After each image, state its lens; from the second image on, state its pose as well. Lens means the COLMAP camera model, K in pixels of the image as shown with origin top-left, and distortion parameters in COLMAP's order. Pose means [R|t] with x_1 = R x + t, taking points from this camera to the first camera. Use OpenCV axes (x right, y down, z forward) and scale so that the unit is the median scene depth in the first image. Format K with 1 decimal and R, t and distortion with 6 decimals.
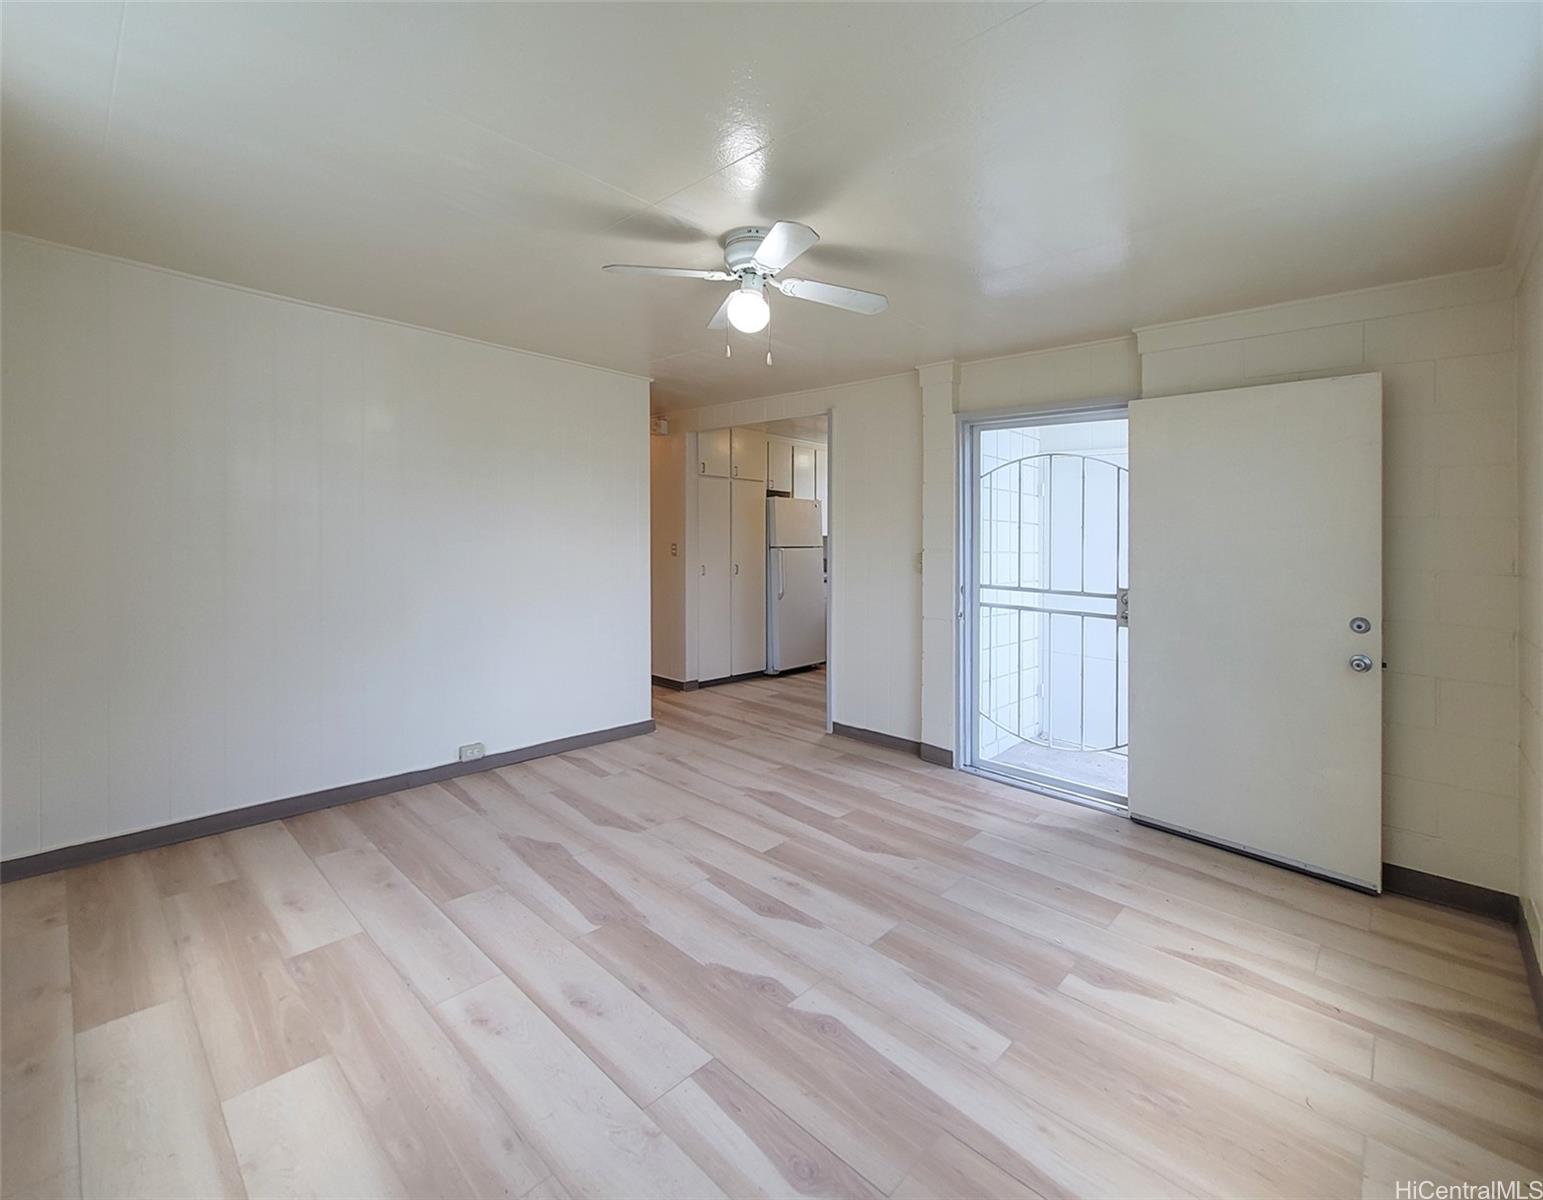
lens RADIAL K [[631.2, 0, 771.5], [0, 631.2, 600.0], [0, 0, 1]] dist [-0.000427, -0.000017]
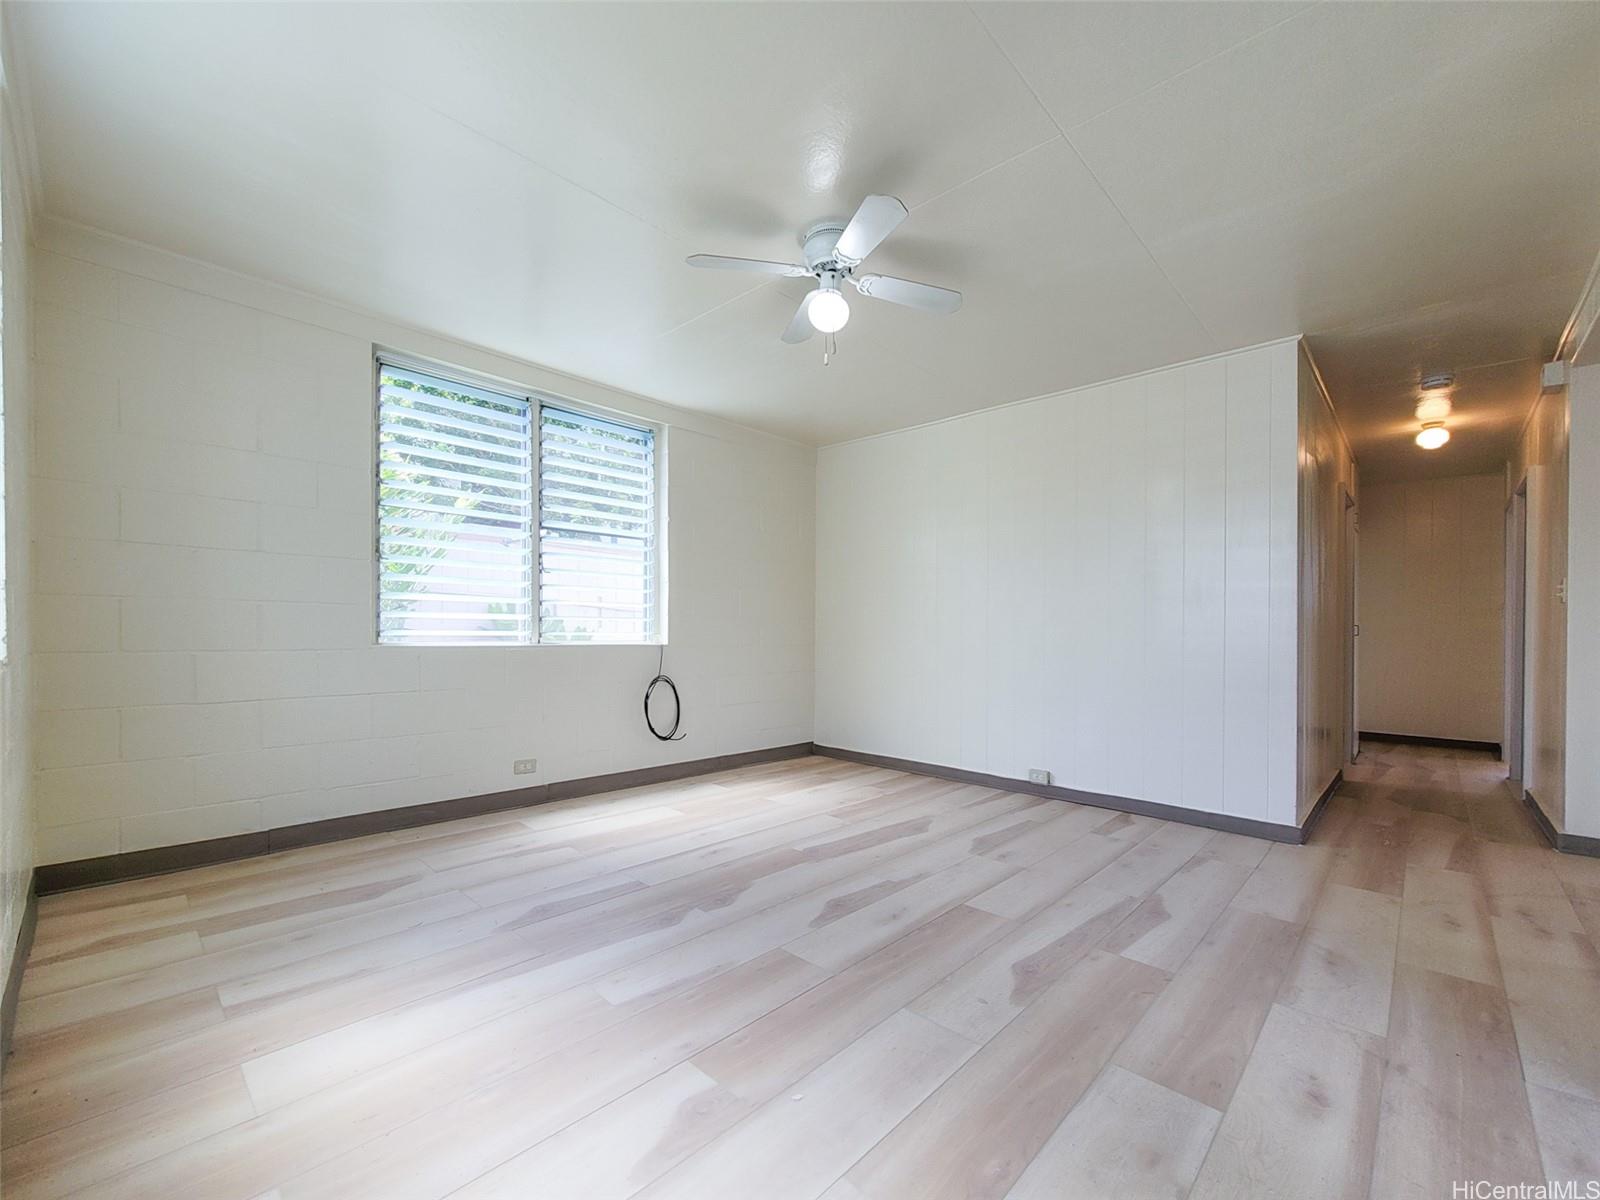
lens RADIAL K [[683.7, 0, 800.0], [0, 683.7, 600.0], [0, 0, 1]] dist [-0.000462, -0.000094]
pose [[0.025283, -0.064202, -0.997617, 0.875090], [-0.103628, 0.992391, -0.066492, 0.090558], [0.994295, 0.105062, 0.018438, 0.727063]]
